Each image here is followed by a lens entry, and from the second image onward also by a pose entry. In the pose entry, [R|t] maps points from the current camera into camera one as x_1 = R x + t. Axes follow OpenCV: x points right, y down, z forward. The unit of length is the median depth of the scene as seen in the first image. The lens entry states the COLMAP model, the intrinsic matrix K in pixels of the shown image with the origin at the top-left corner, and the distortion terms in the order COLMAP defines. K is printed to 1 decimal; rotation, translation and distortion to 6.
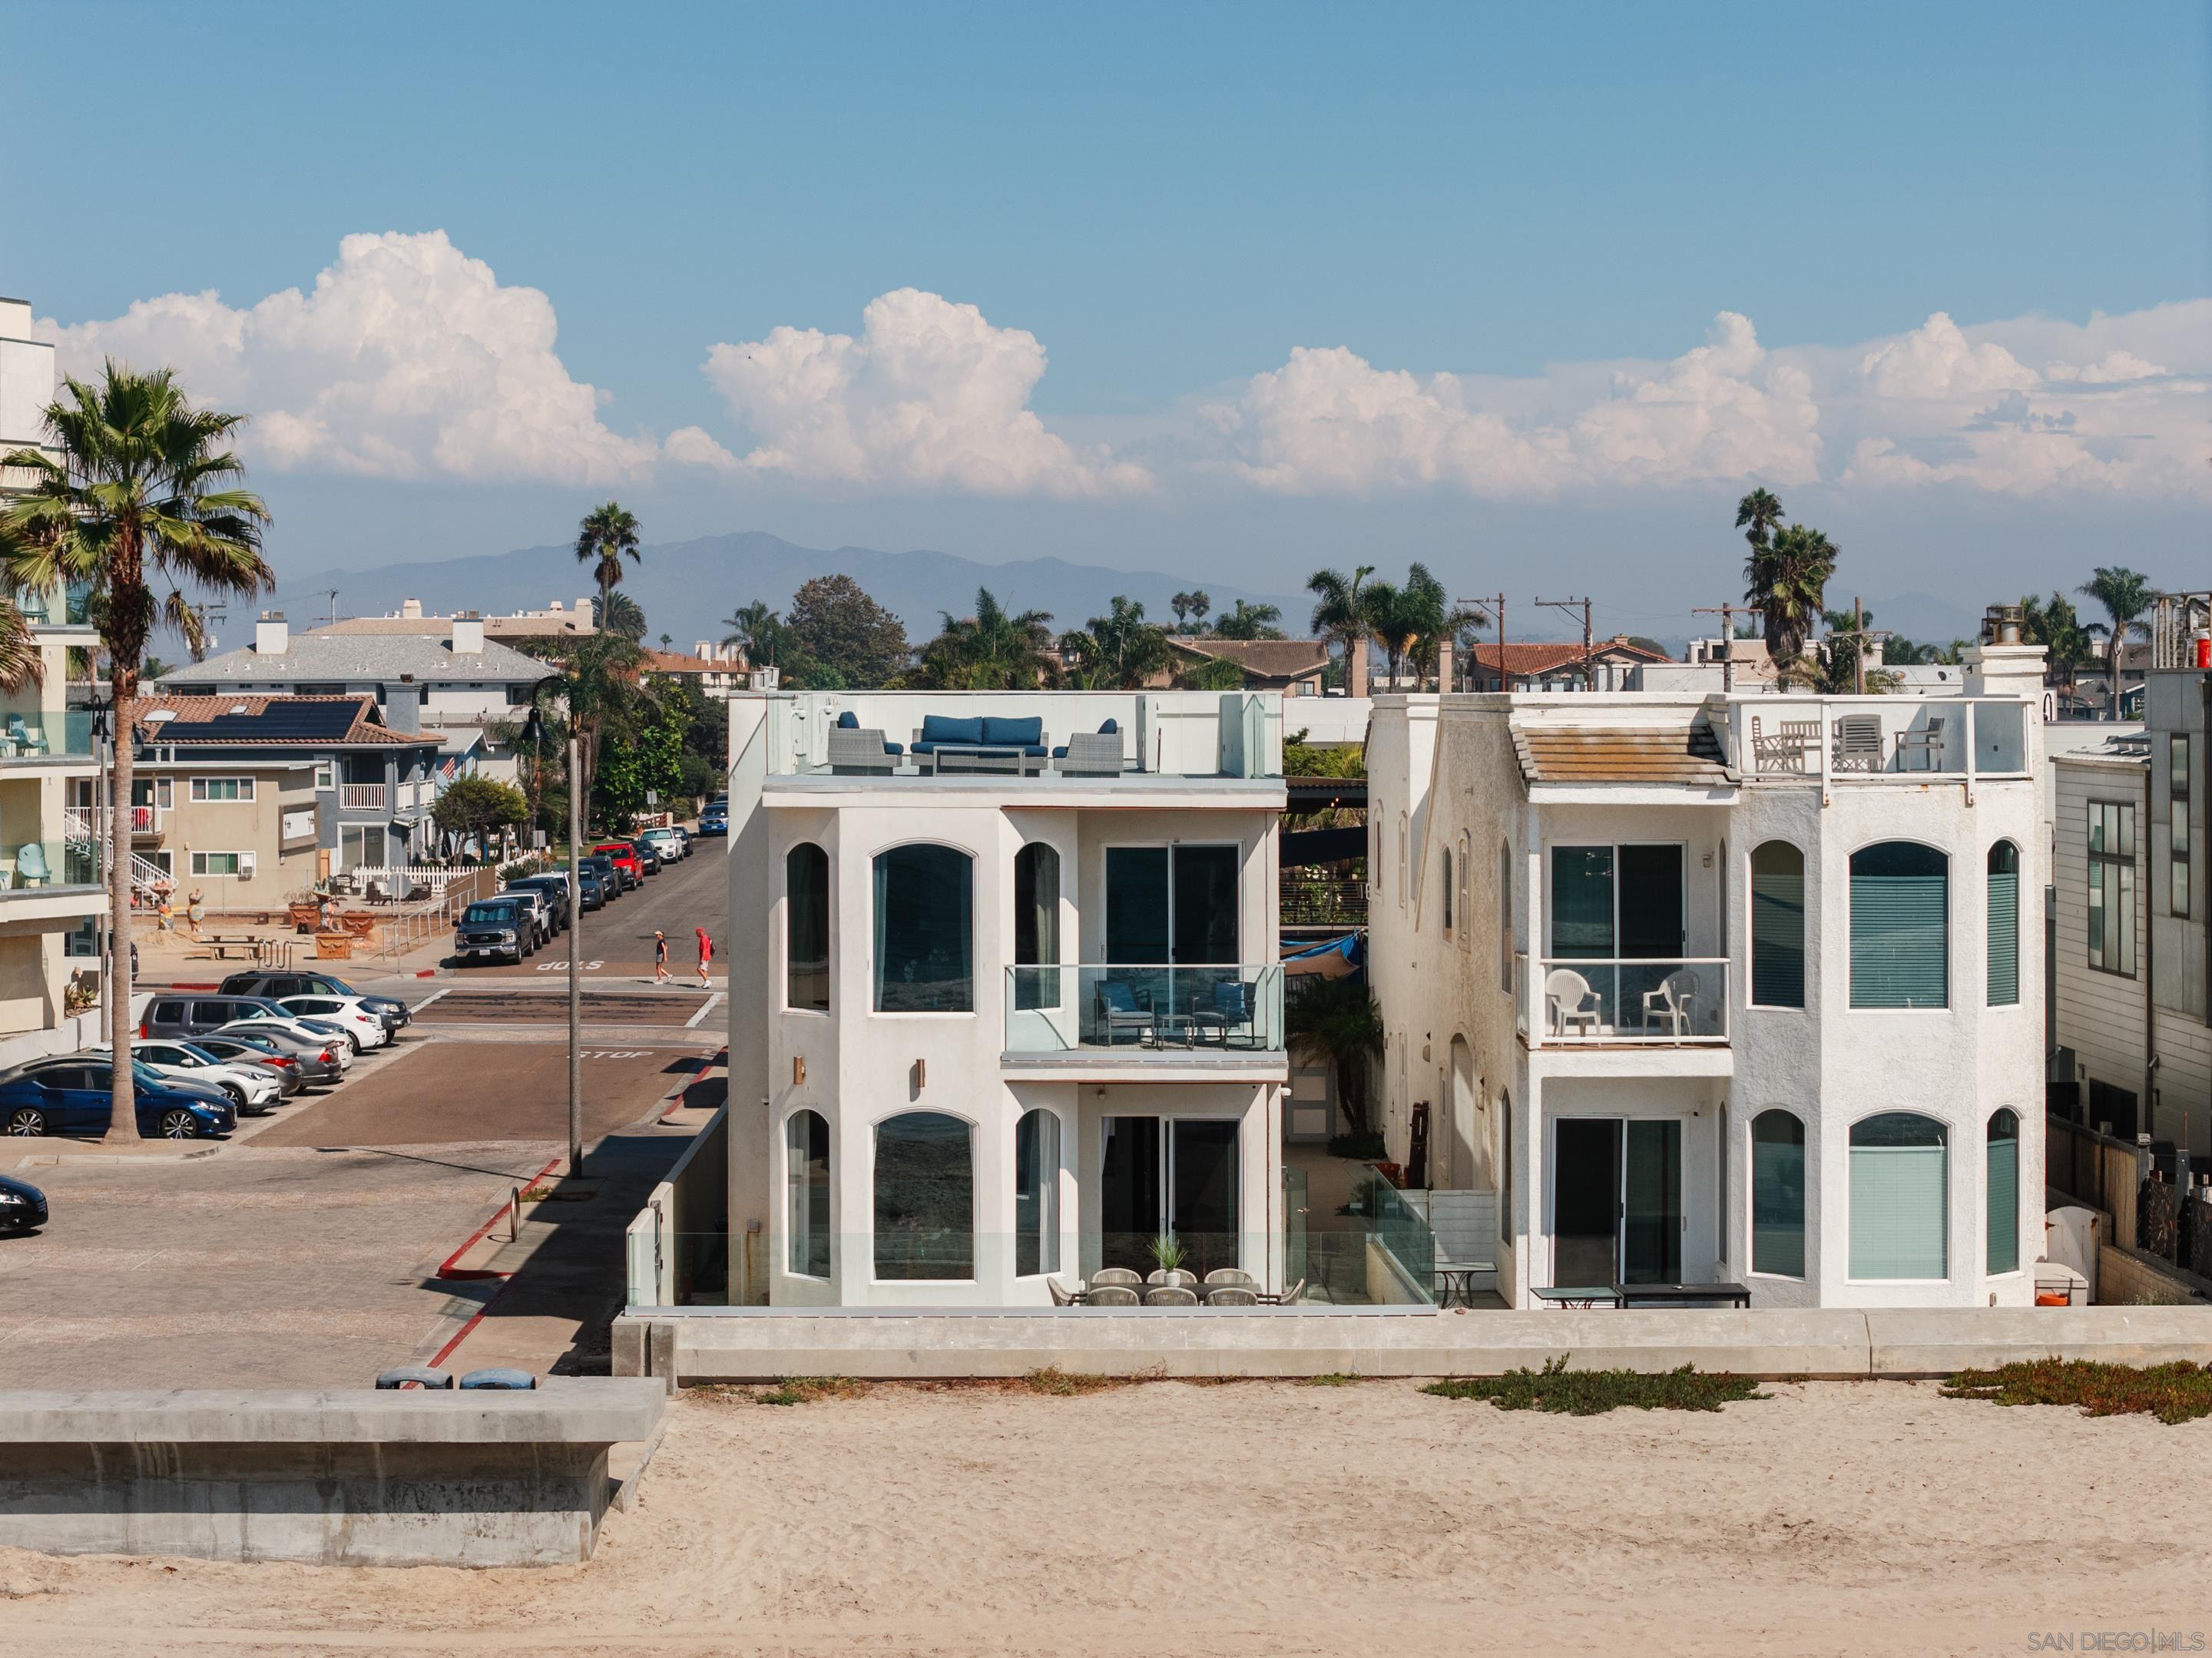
lens RADIAL K [[4371.4, 0, 1072.7], [0, 4371.4, 833.2], [0, 0, 1]] dist [-0.281778, 1.642763]
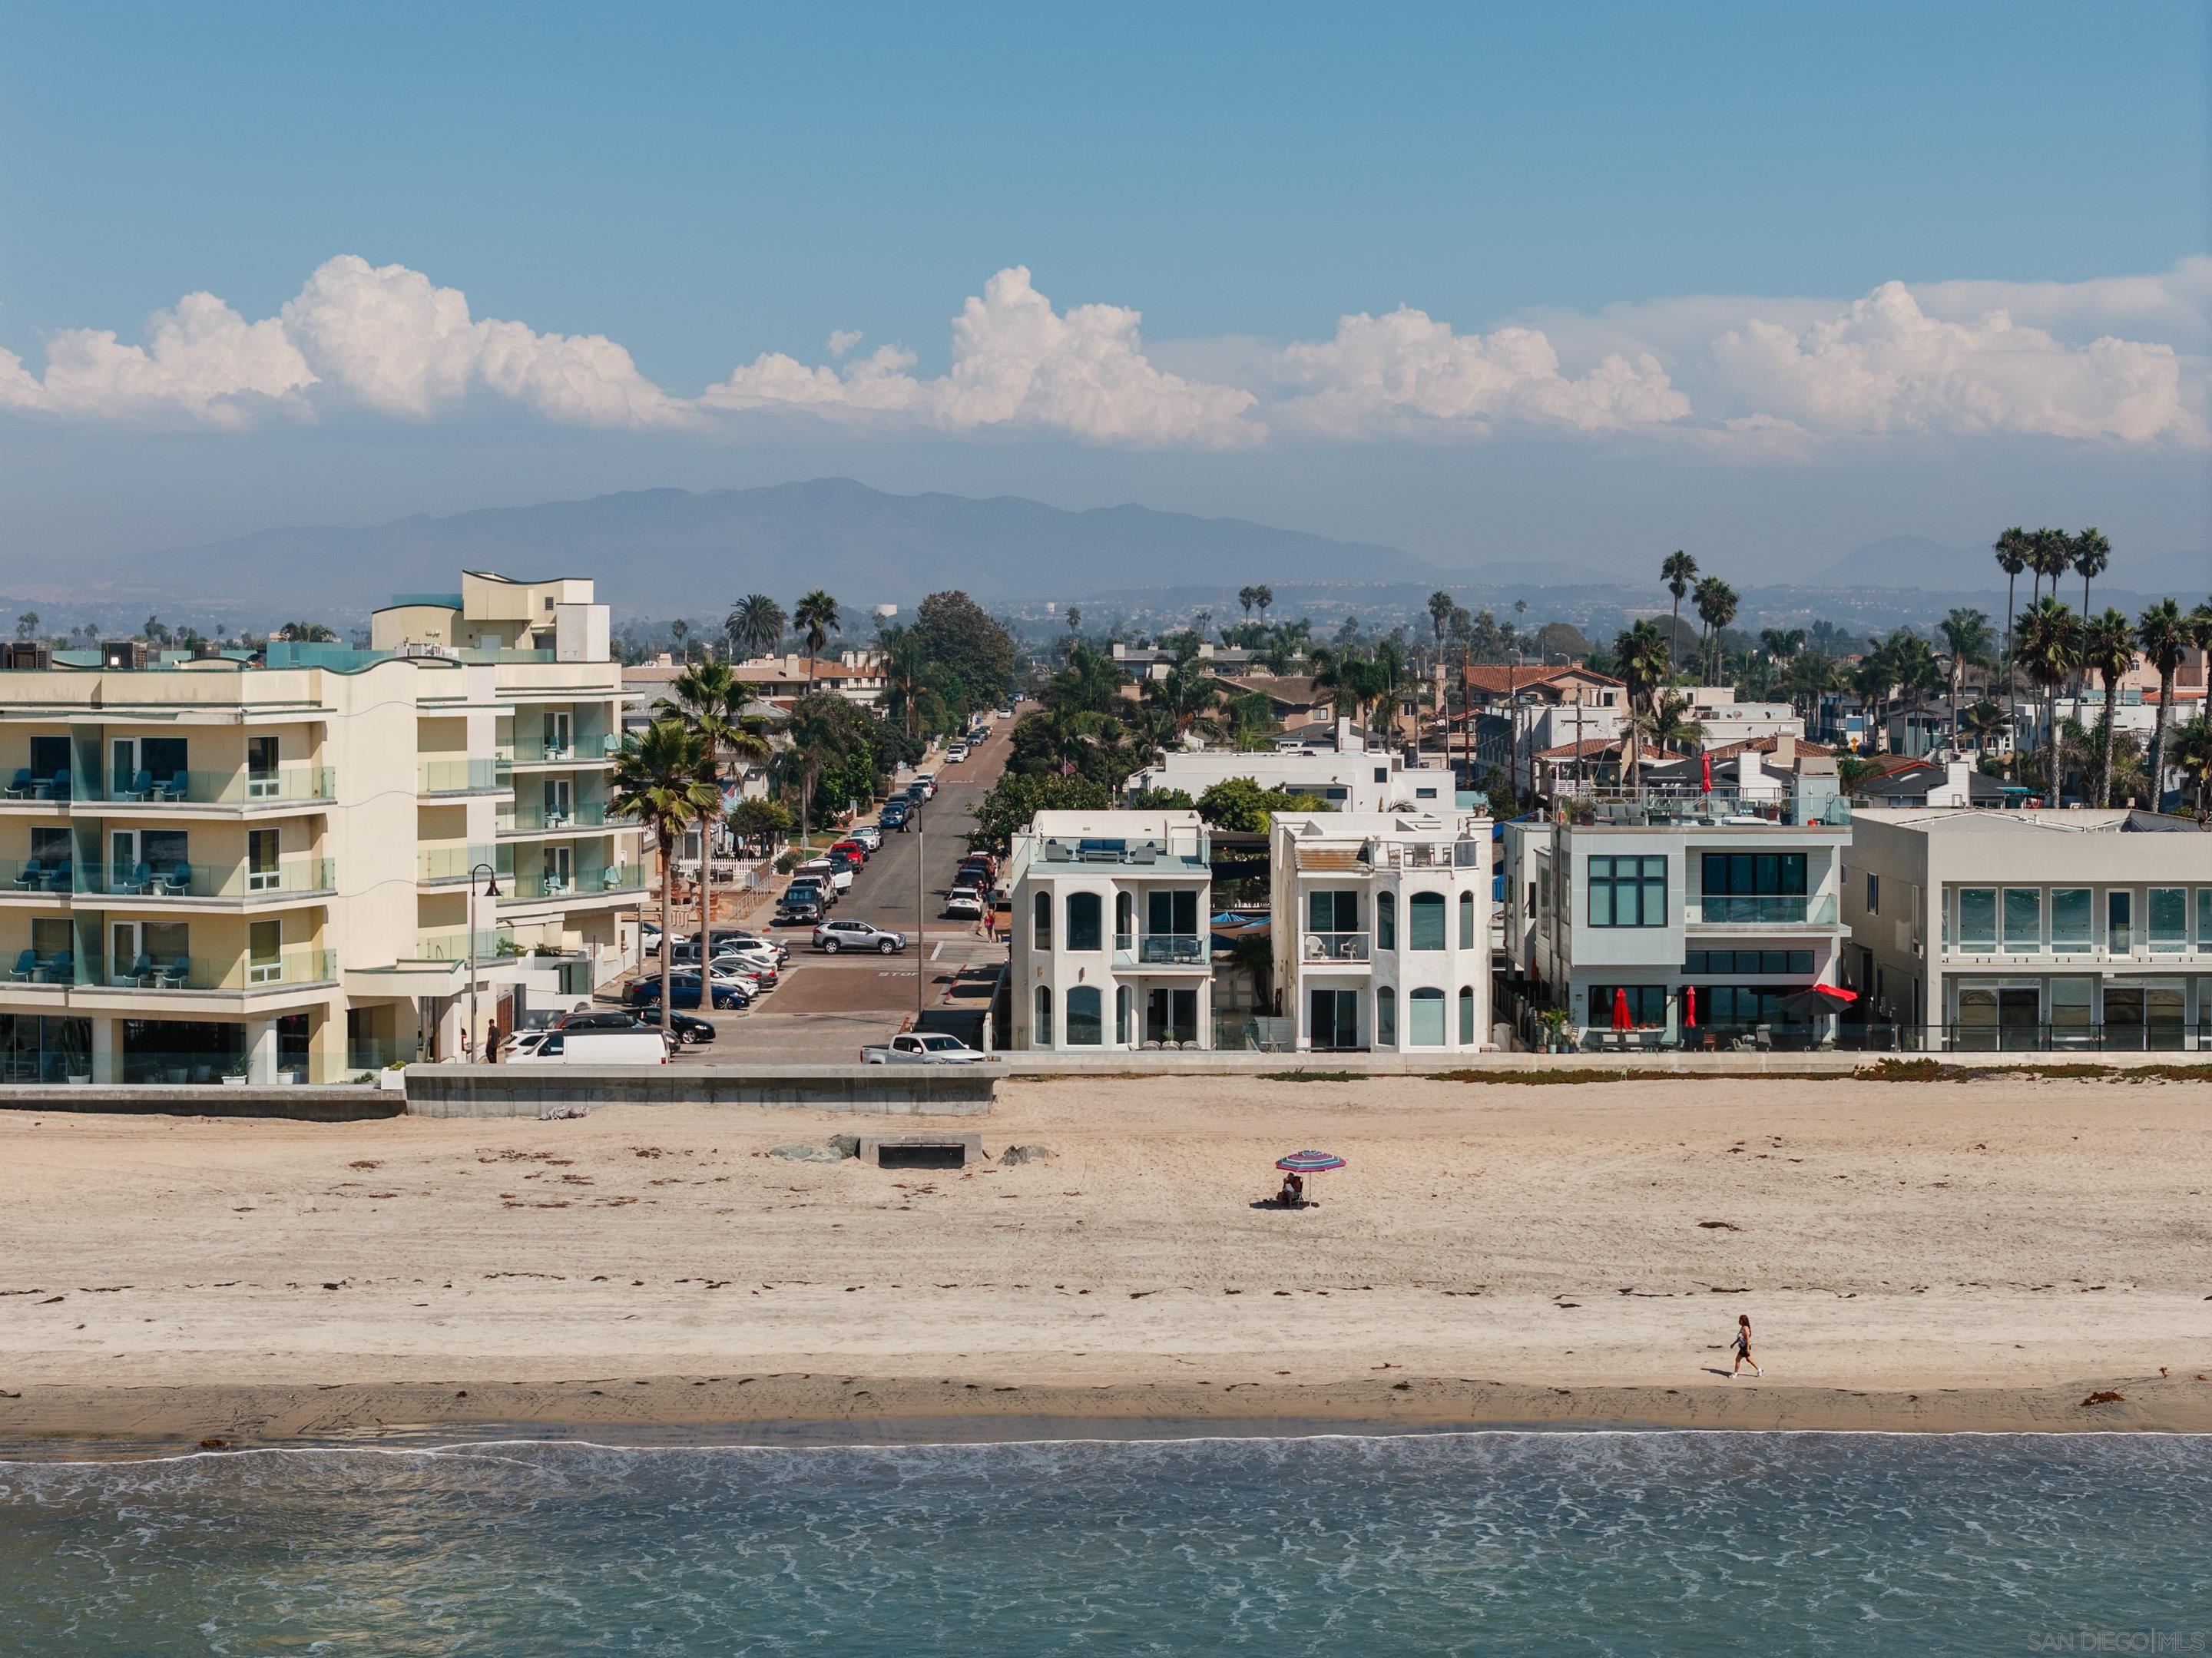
lens RADIAL K [[4371.4, 0, 1072.7], [0, 4371.4, 833.2], [0, 0, 1]] dist [-0.281778, 1.642763]
pose [[0.999825, 0.001161, -0.018676, 0.011601], [-0.000923, 0.999918, 0.012770, -0.072111], [0.018689, -0.012750, 0.999744, -1.846870]]
